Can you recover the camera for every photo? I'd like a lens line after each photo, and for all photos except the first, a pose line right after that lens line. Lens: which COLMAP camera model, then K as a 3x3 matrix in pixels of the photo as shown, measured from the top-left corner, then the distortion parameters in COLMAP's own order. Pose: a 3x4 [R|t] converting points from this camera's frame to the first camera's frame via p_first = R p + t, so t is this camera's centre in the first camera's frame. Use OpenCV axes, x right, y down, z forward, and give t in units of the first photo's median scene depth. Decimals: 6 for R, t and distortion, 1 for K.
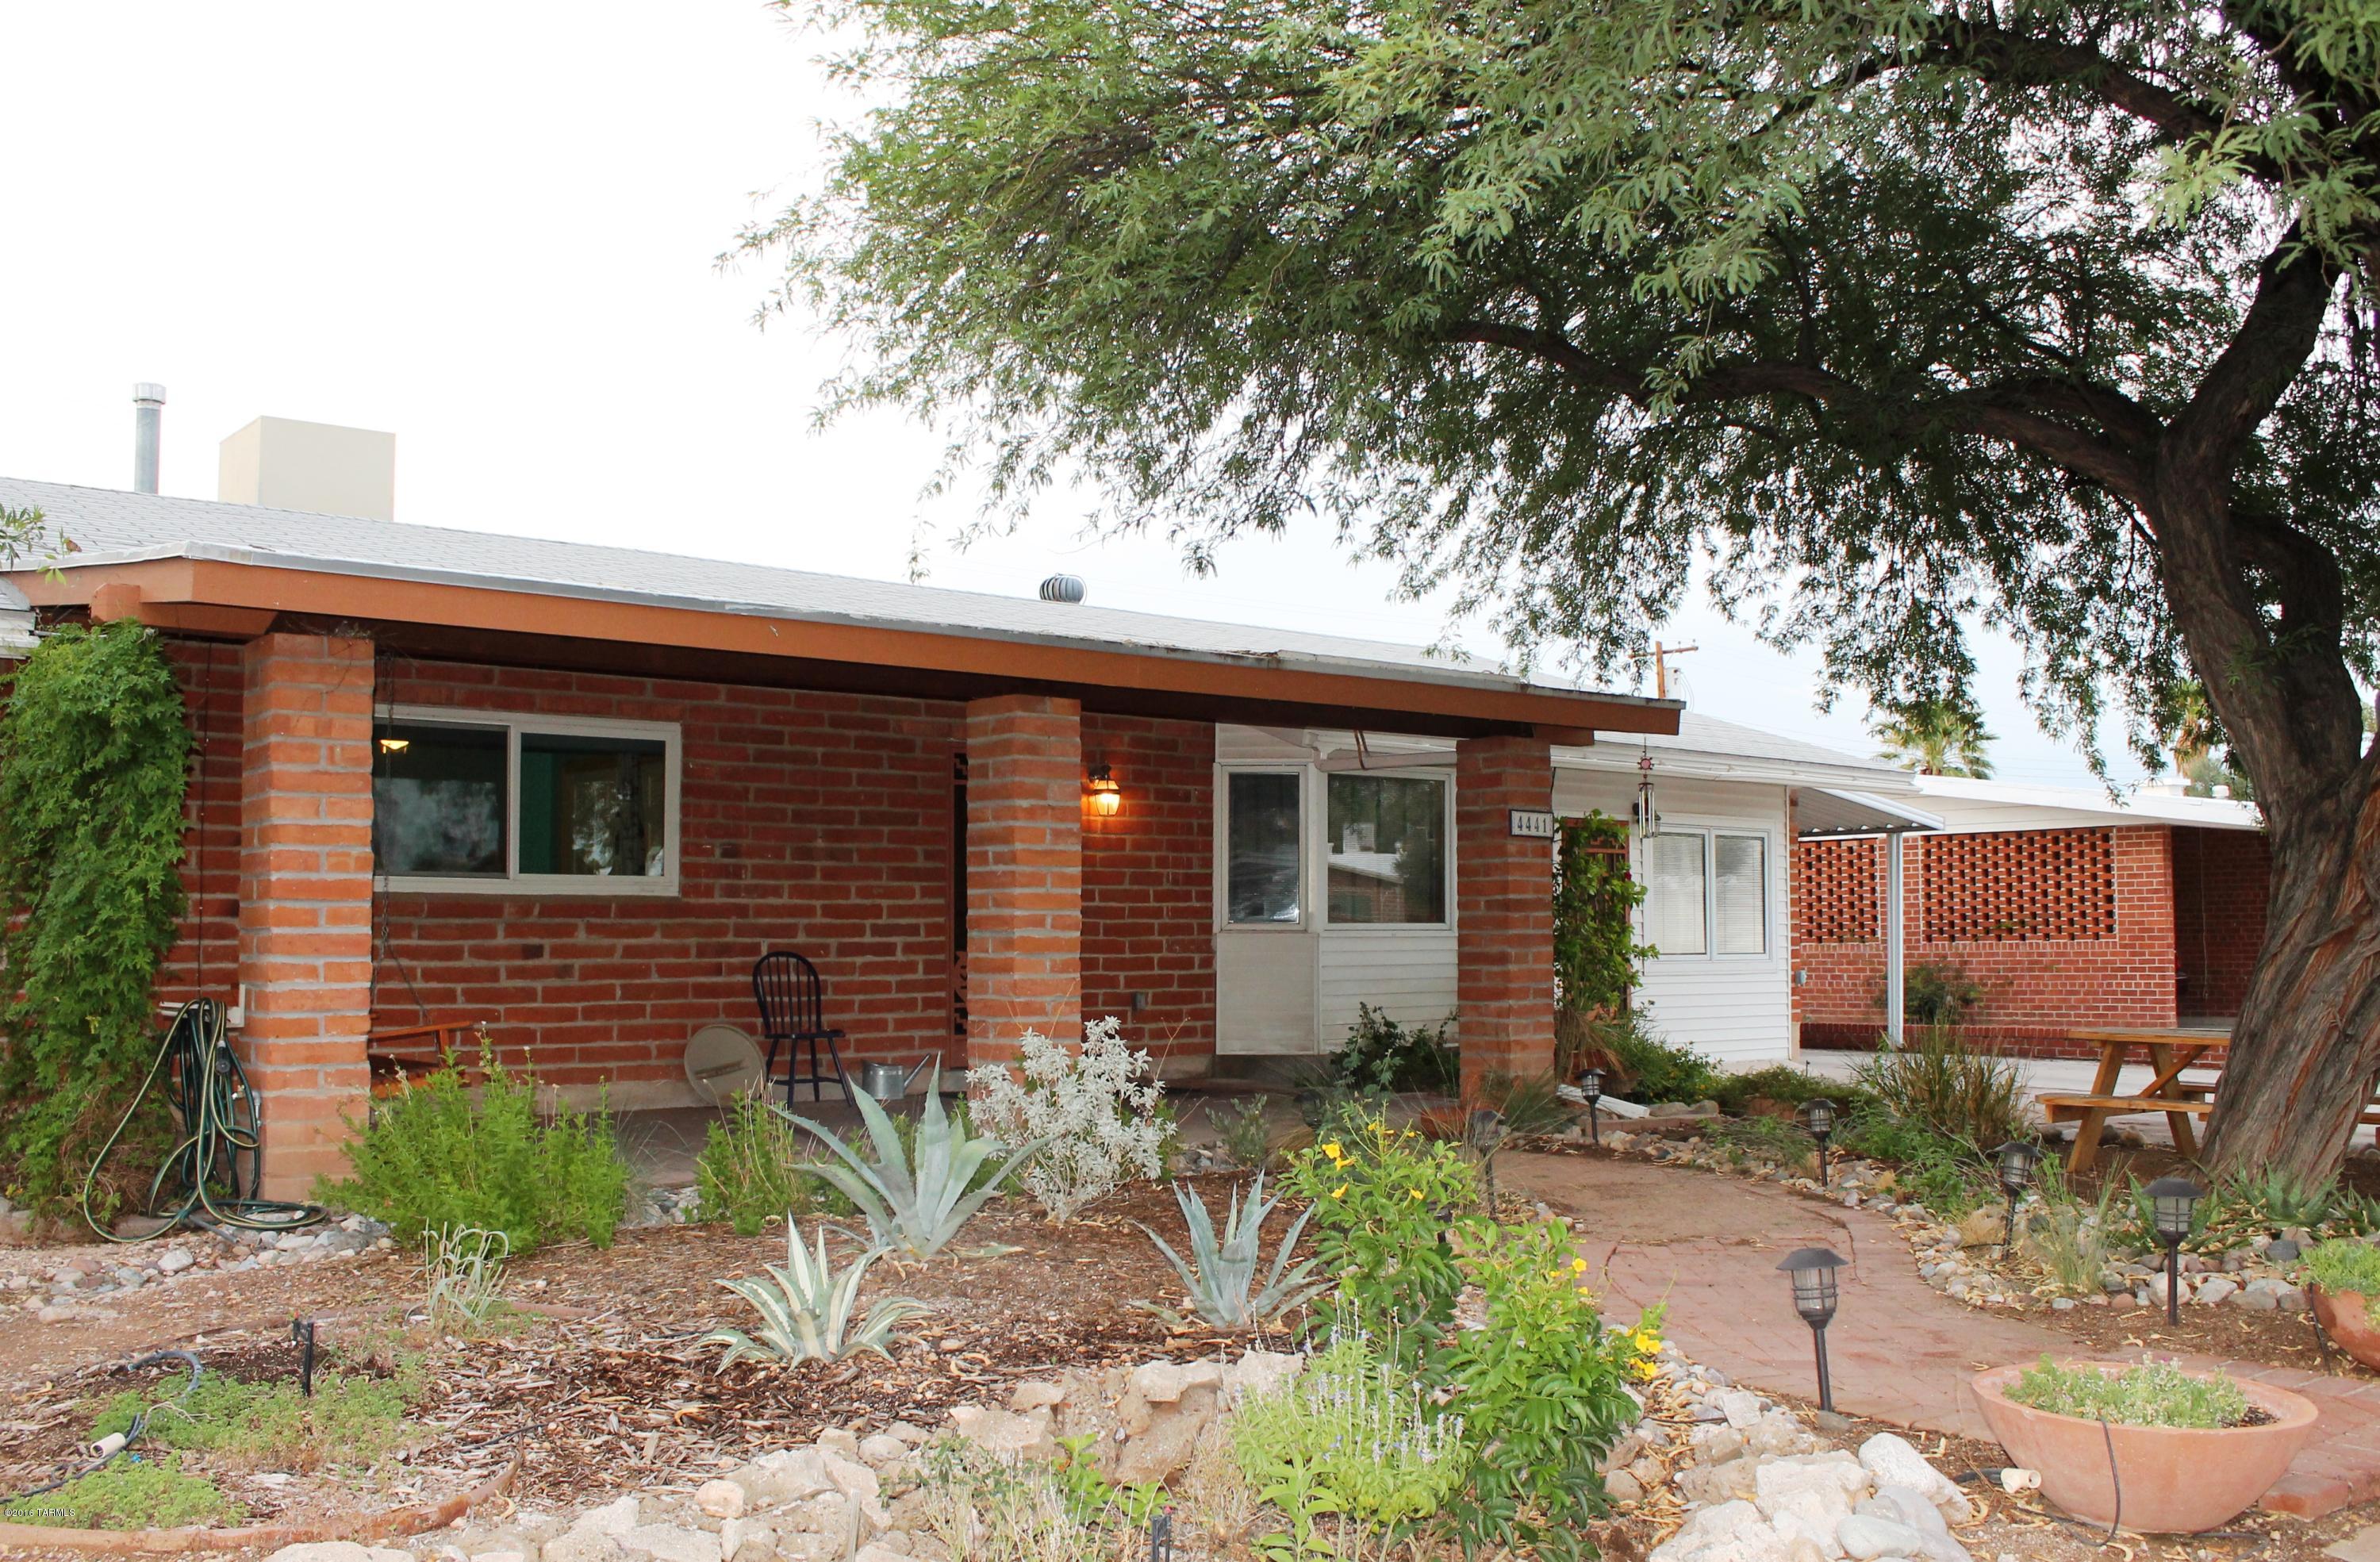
lens RADIAL K [[2196.6, 0, 1183.0], [0, 2196.6, 785.2], [0, 0, 1]] dist [-0.064738, 0.000000]
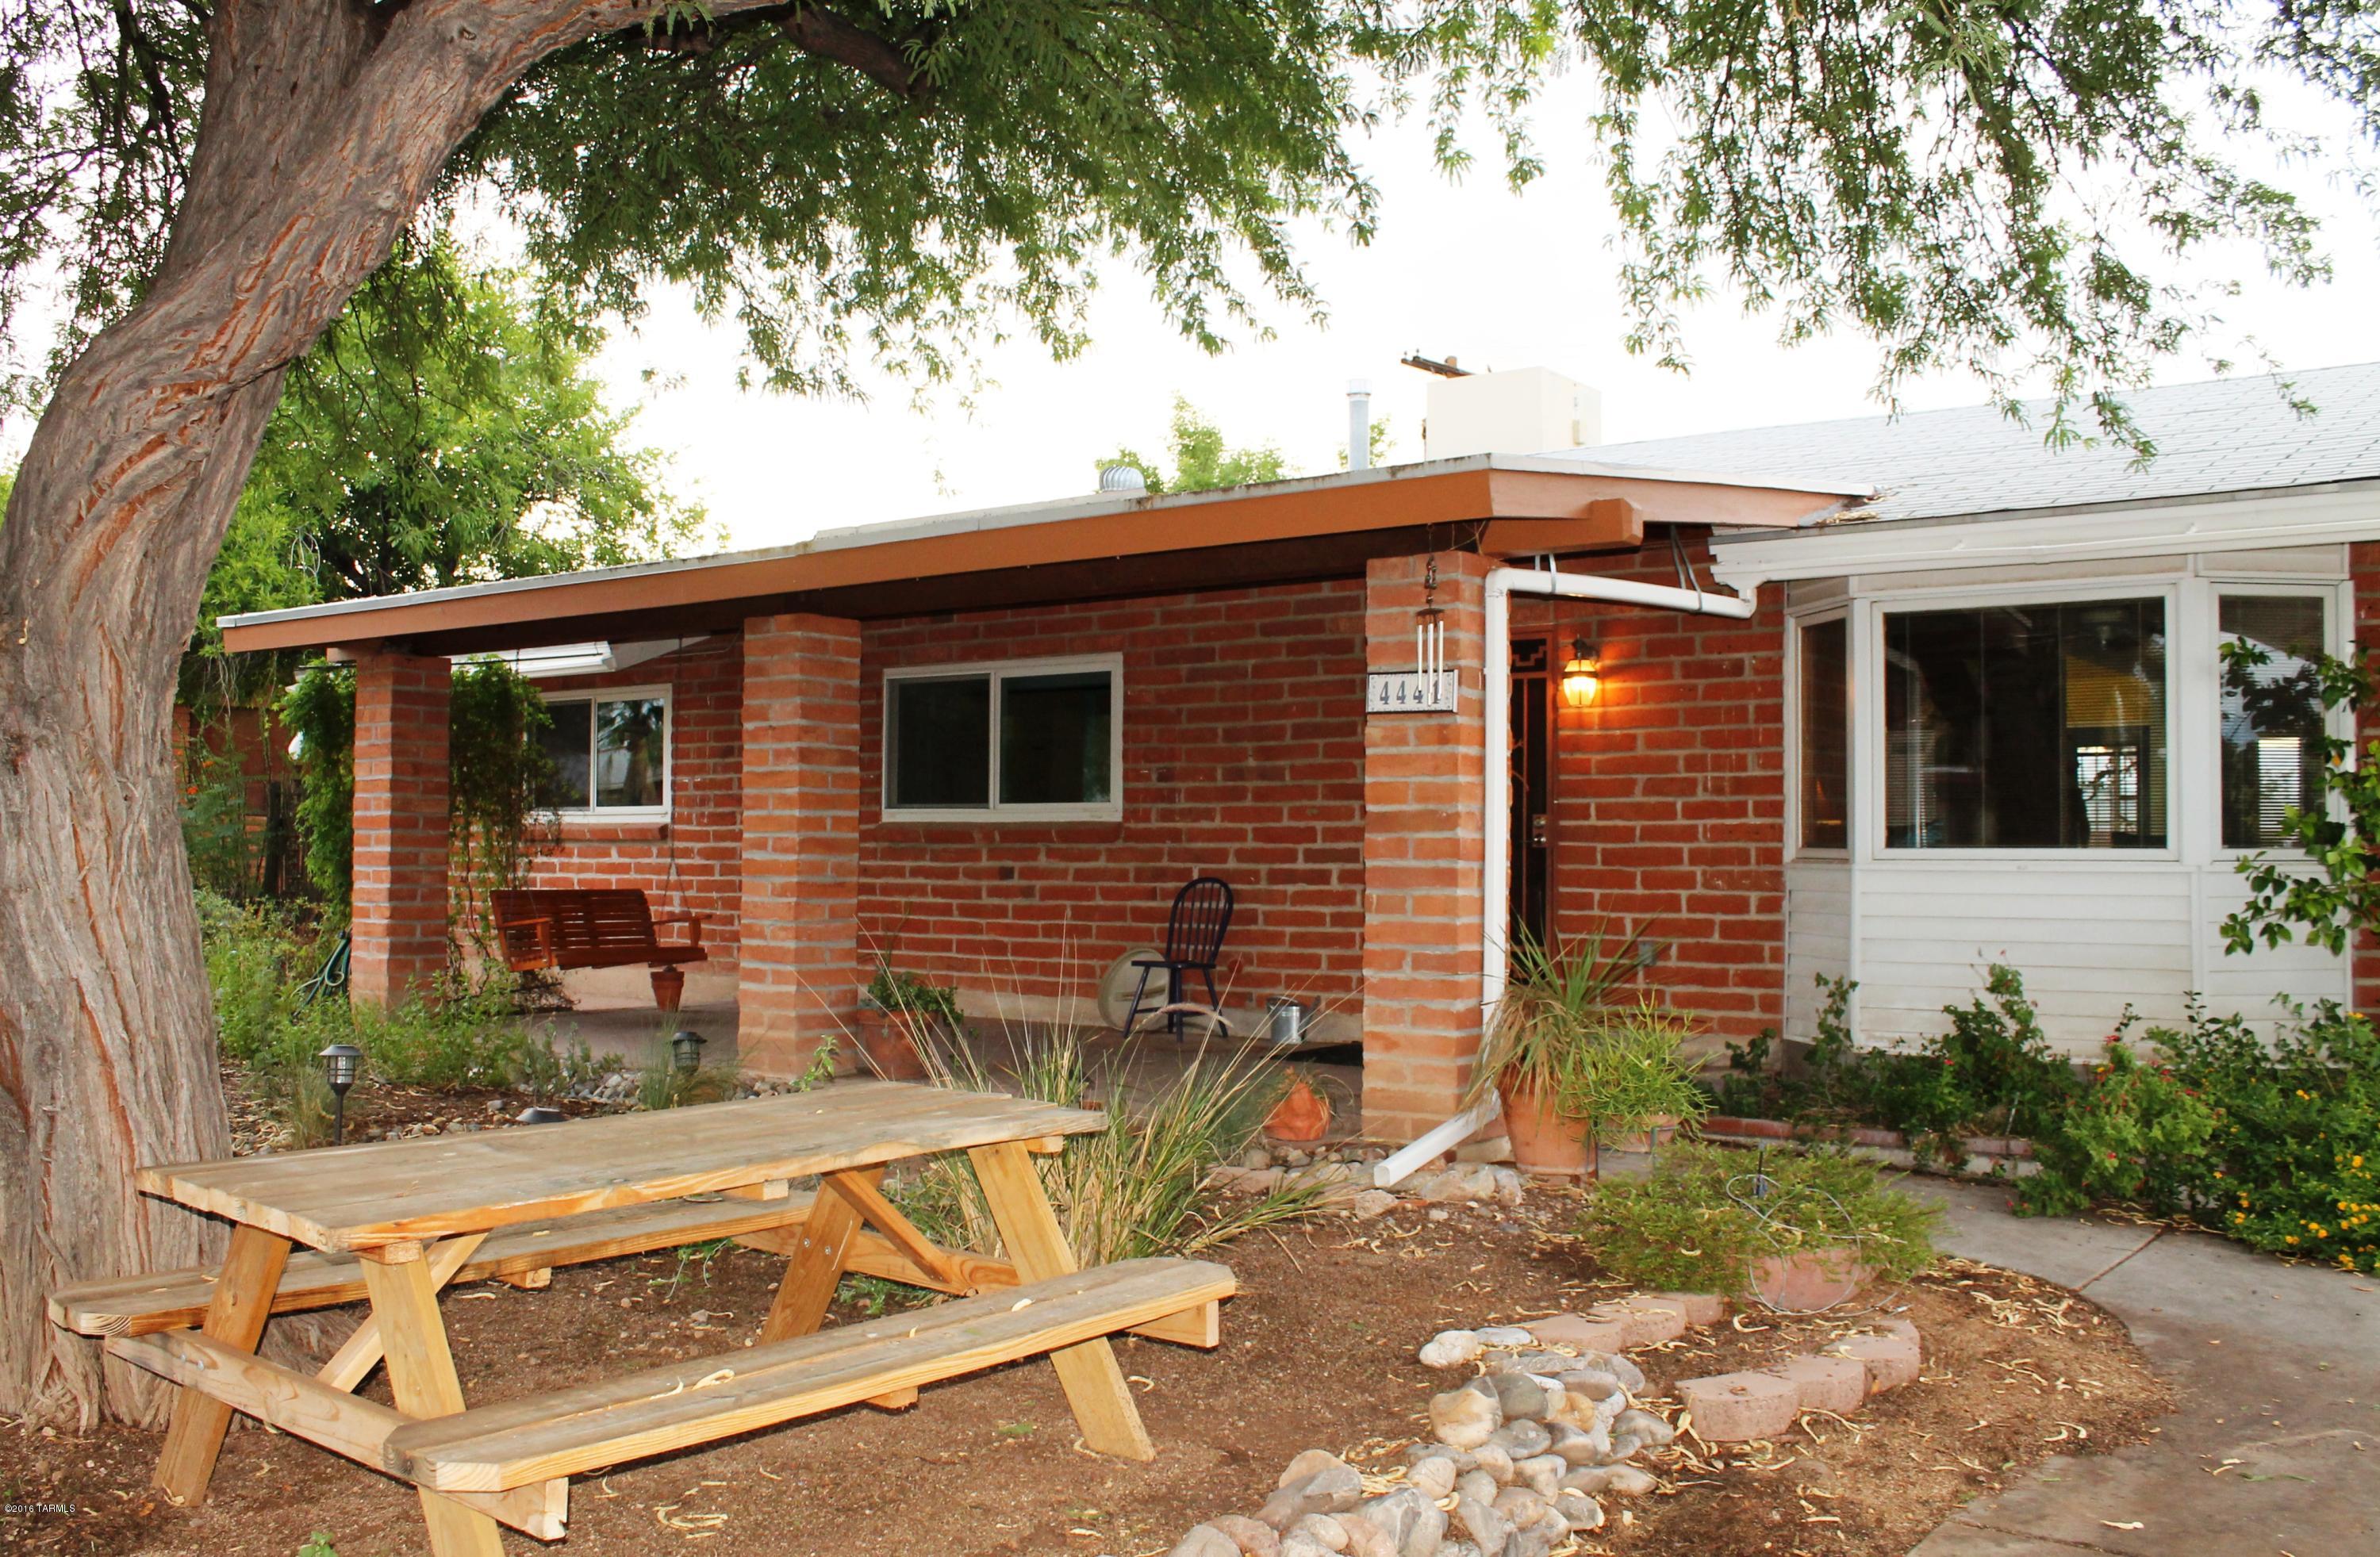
lens RADIAL K [[2196.5, 0, 1191.8], [0, 2196.5, 777.7], [0, 0, 1]] dist [-0.064738, 0.000000]
pose [[0.206041, -0.031958, -0.978021, 0.782082], [0.058613, 0.998075, -0.020265, 0.053008], [0.976786, -0.053150, 0.207517, 0.819312]]
